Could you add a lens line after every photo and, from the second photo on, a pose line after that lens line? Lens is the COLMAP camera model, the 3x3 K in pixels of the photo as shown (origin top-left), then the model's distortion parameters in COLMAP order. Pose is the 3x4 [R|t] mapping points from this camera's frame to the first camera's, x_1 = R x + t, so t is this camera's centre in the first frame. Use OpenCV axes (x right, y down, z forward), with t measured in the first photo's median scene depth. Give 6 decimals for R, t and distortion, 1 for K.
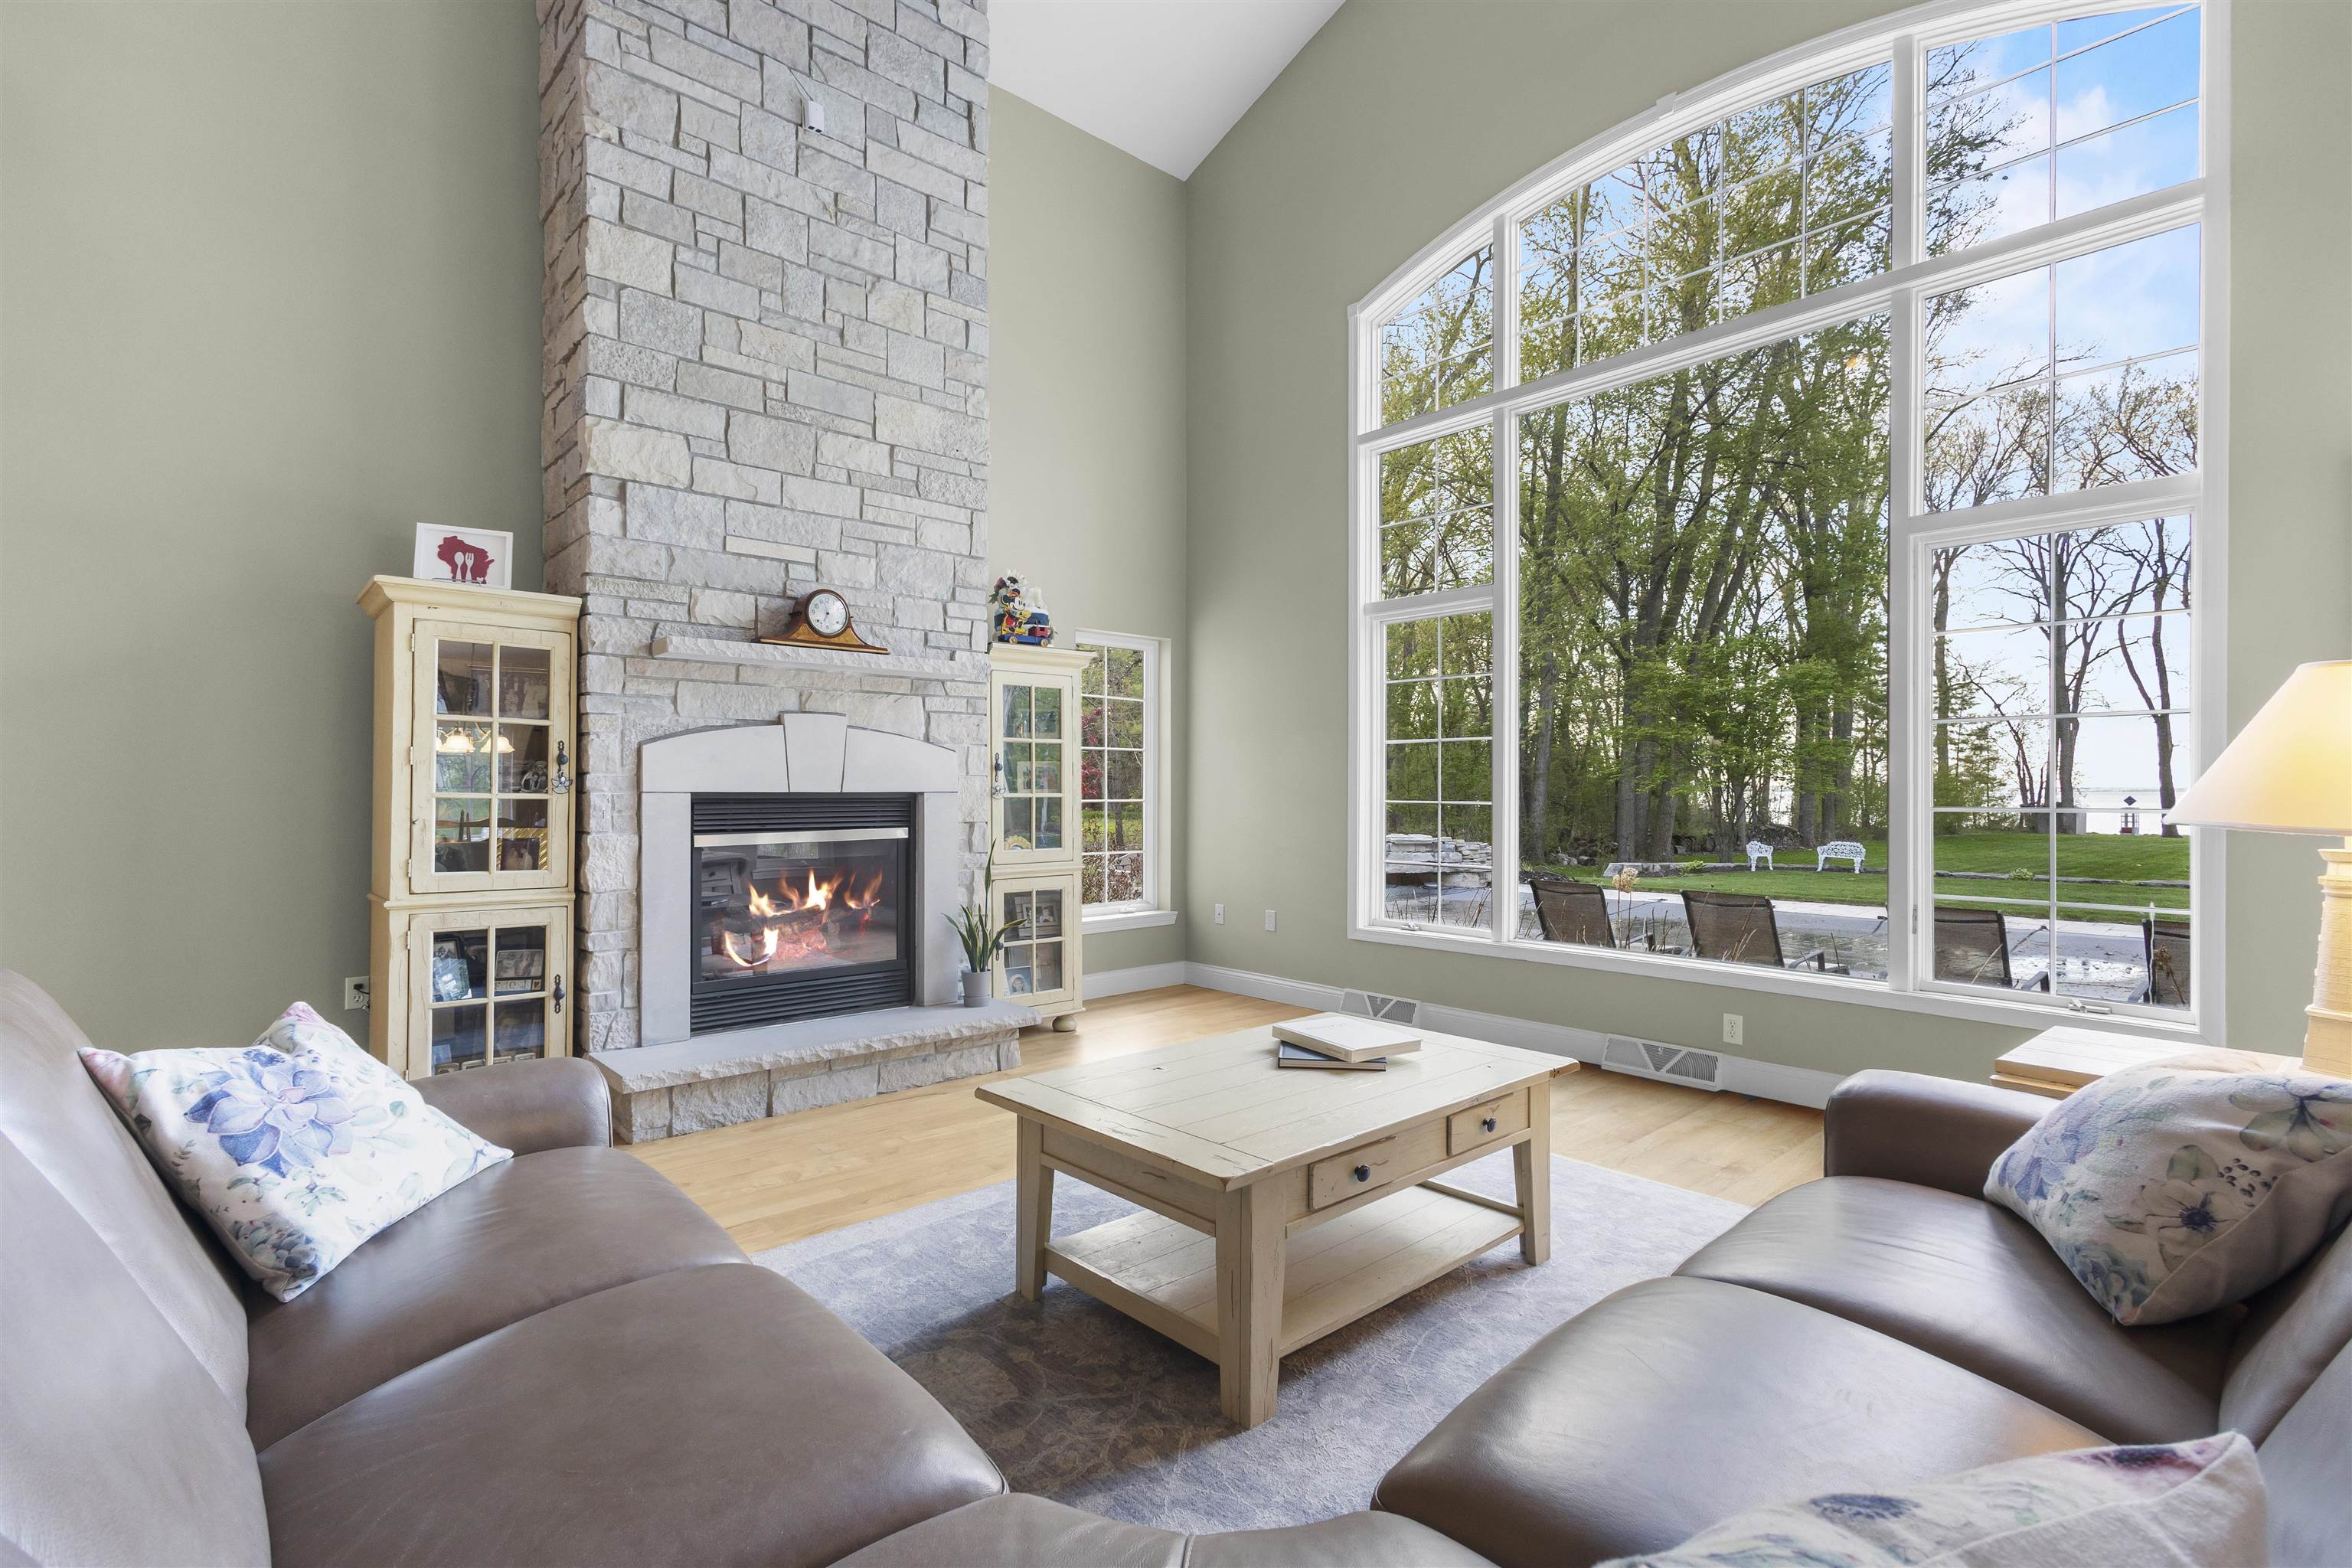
lens RADIAL K [[1086.2, 0, 1162.2], [0, 1086.2, 788.5], [0, 0, 1]] dist [0.011091, -0.002862]
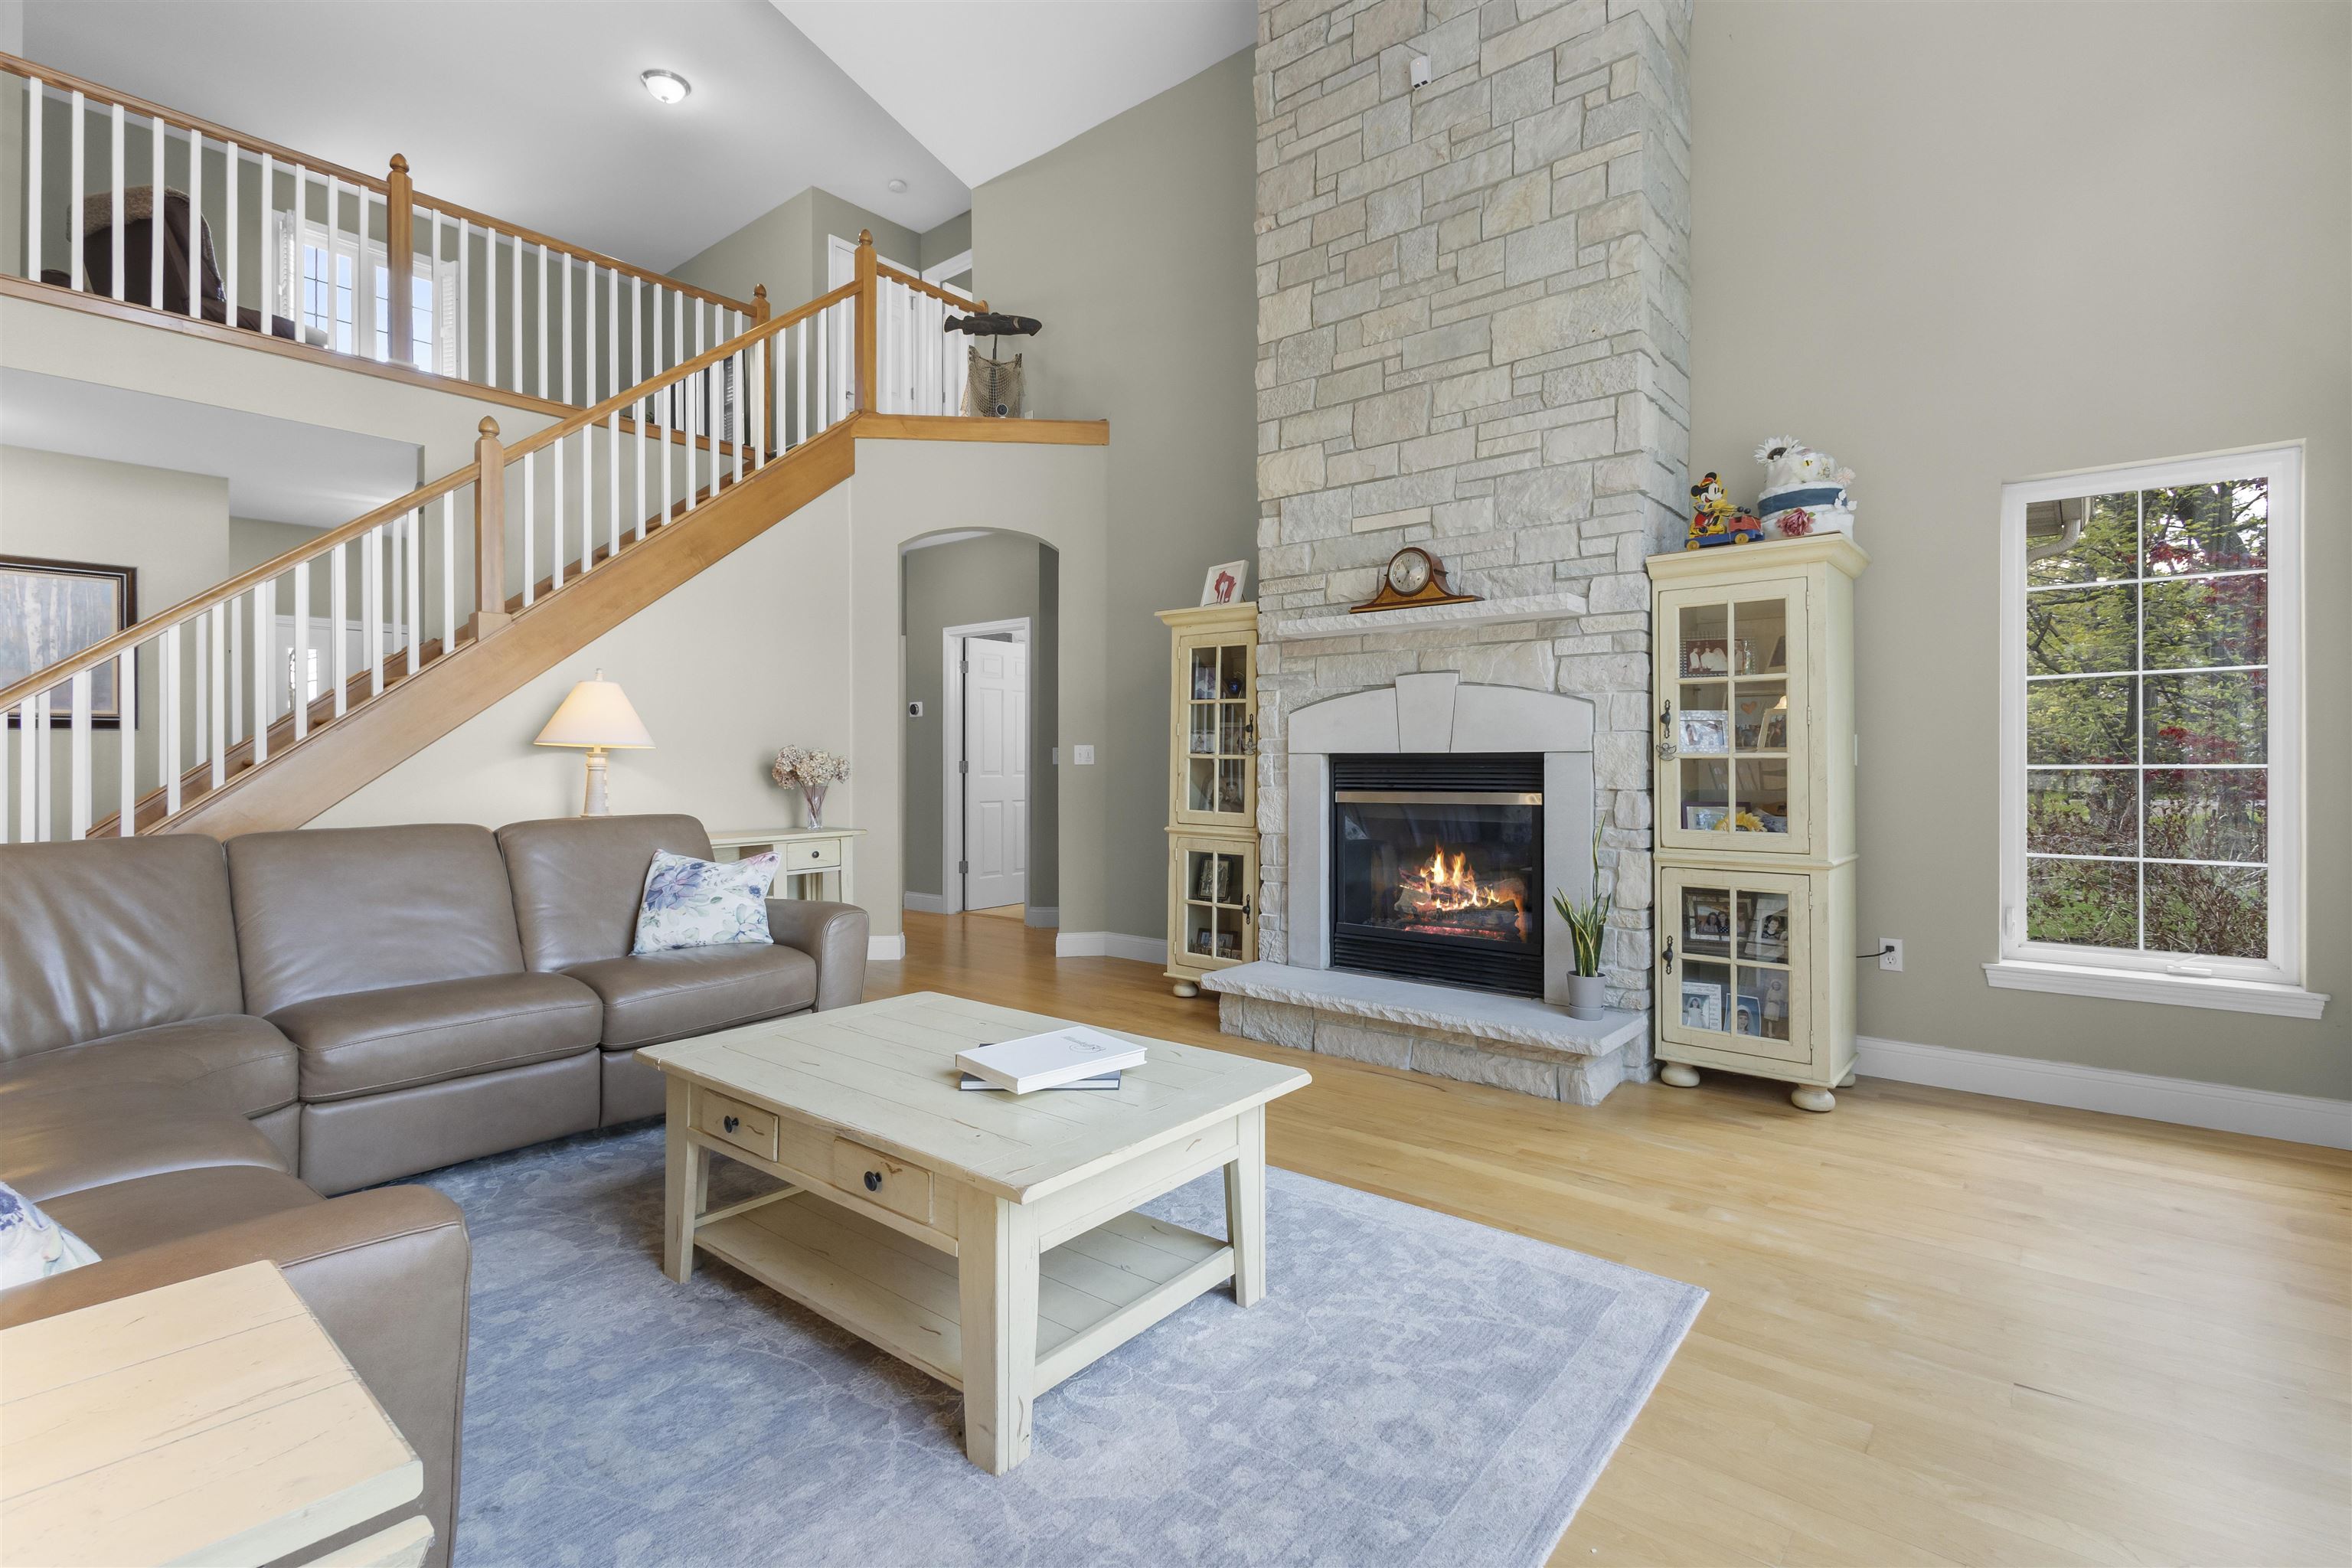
lens RADIAL K [[1086.2, 0, 1177.0], [0, 1086.2, 753.6], [0, 0, 1]] dist [0.011091, -0.002862]
pose [[0.156679, -0.004975, -0.987637, 0.621529], [0.004125, 0.999982, -0.004383, 0.007487], [0.987641, -0.003387, 0.156697, 0.623155]]
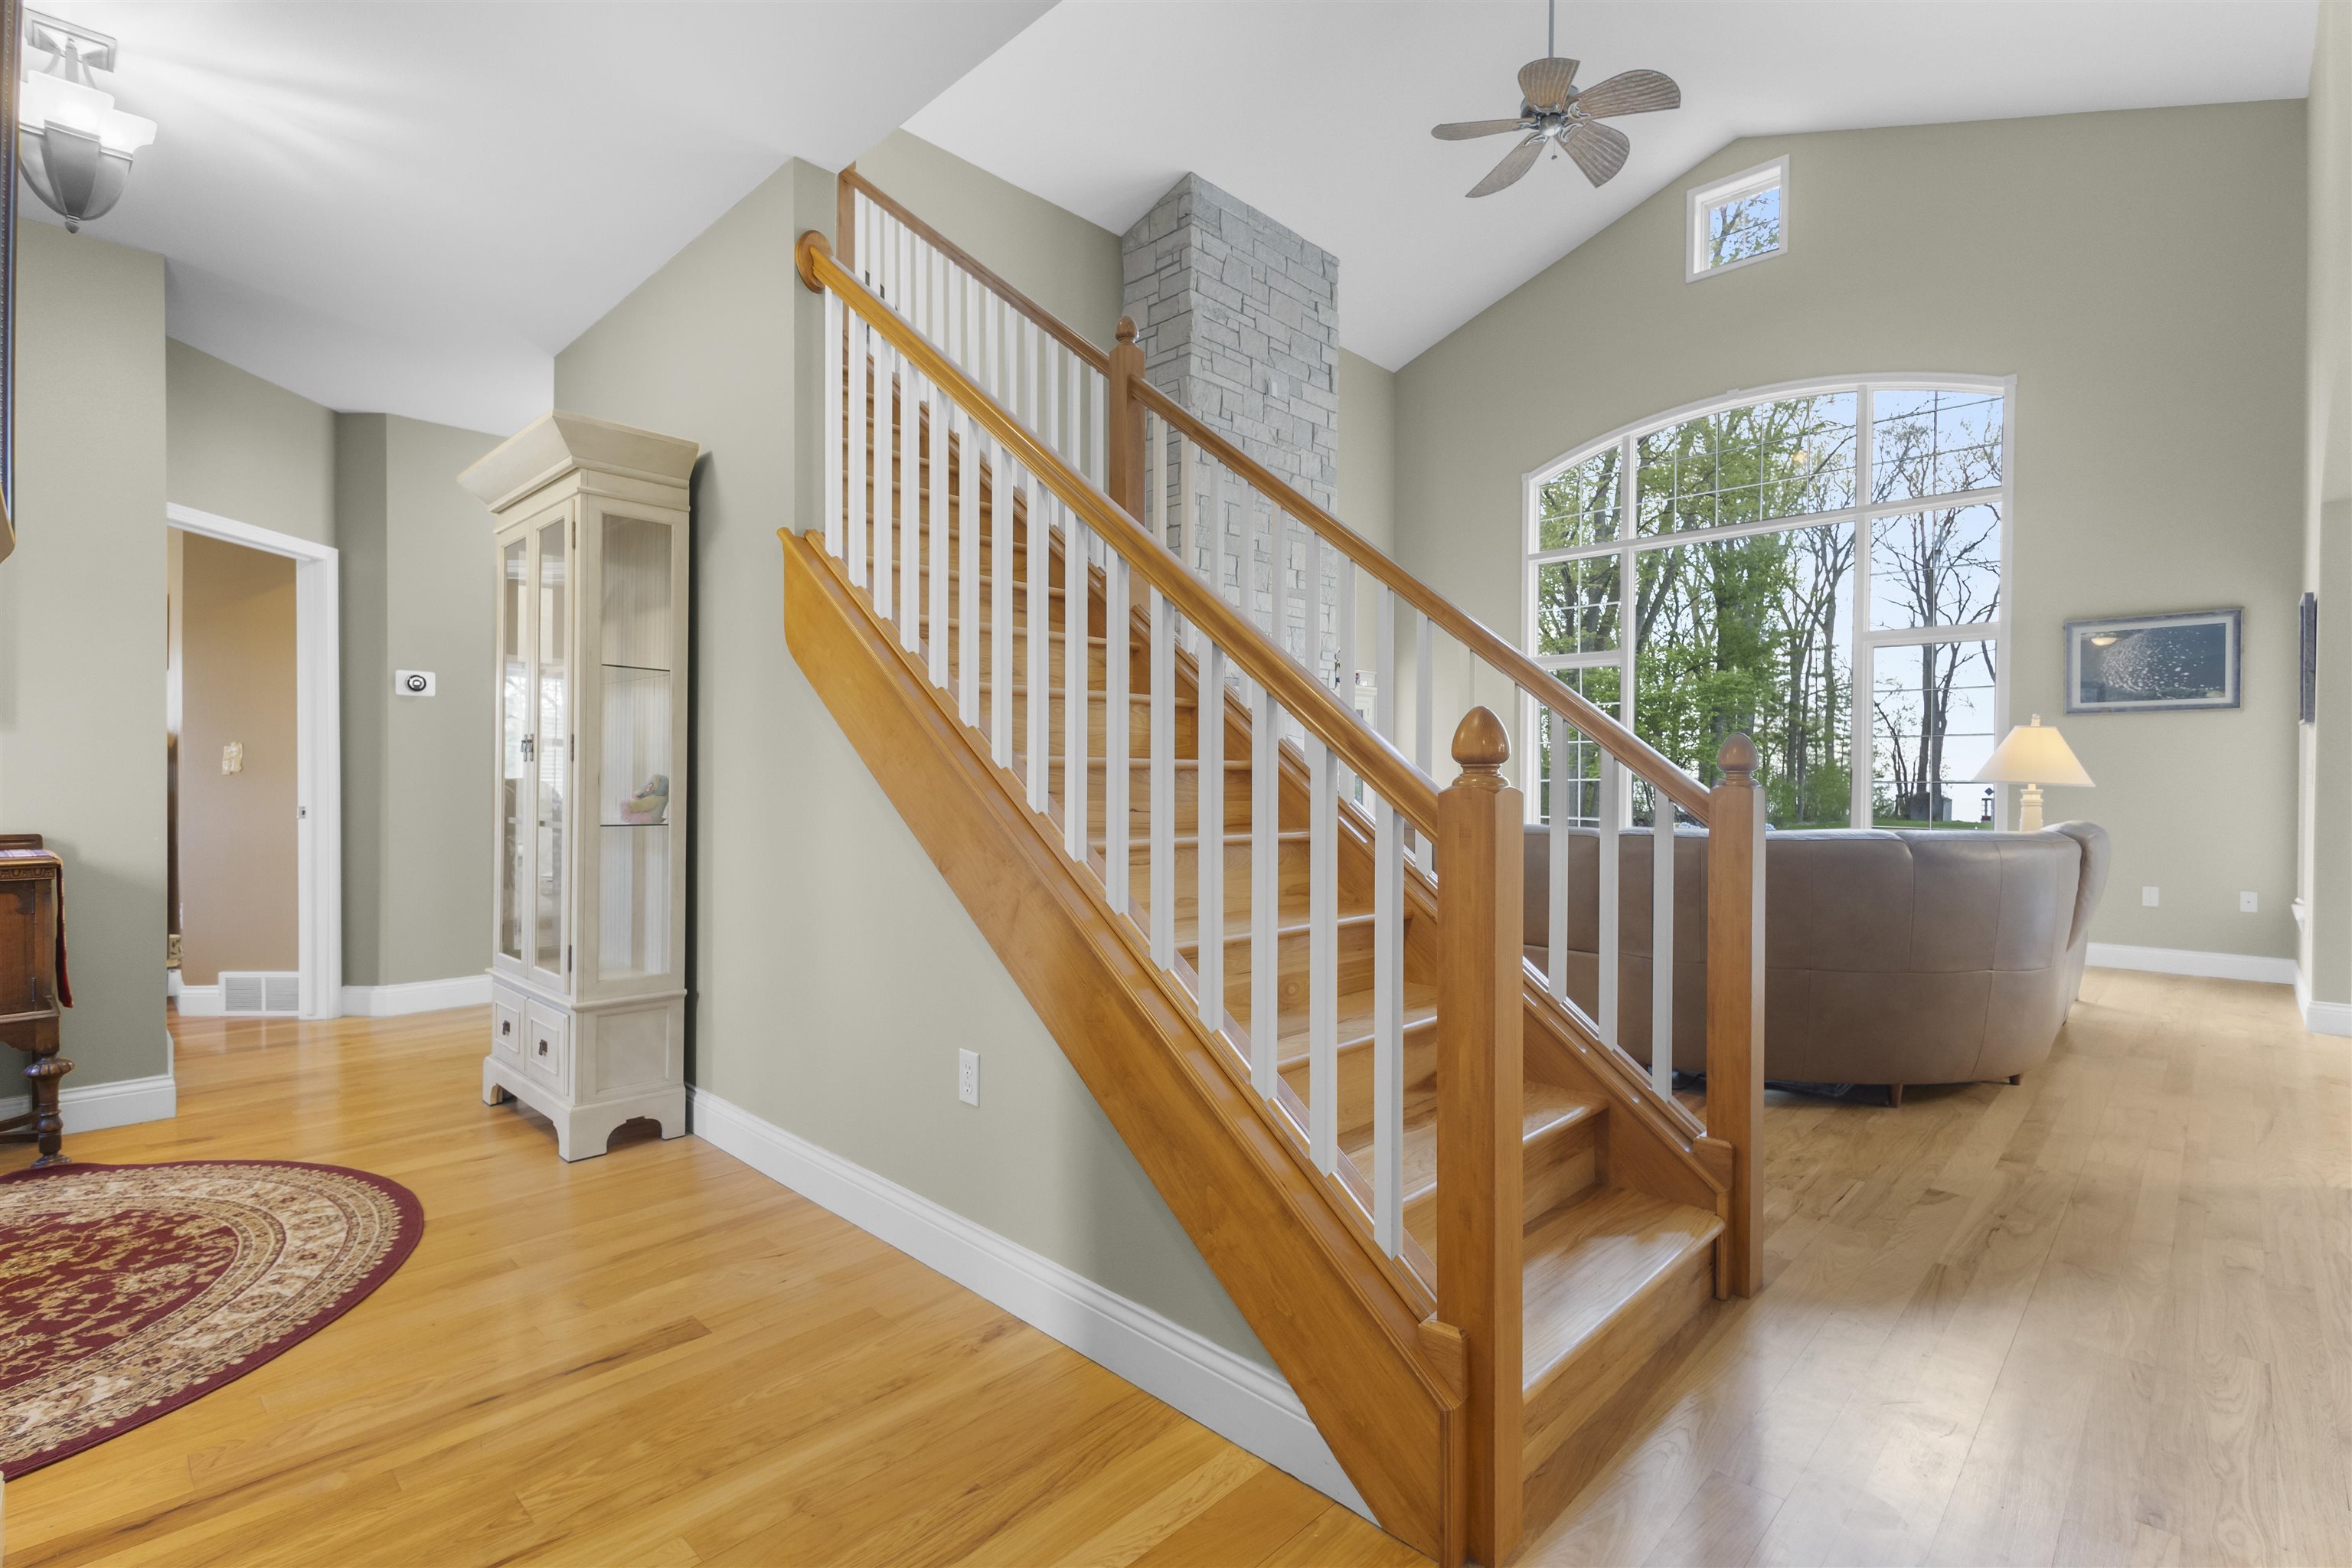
lens RADIAL K [[1086.2, 0, 1153.2], [0, 1086.2, 785.3], [0, 0, 1]] dist [0.011091, -0.002862]
pose [[0.997554, 0.005155, 0.069707, -0.631462], [-0.005716, 0.999953, 0.007846, 0.015412], [-0.069664, -0.008226, 0.997537, -0.755677]]
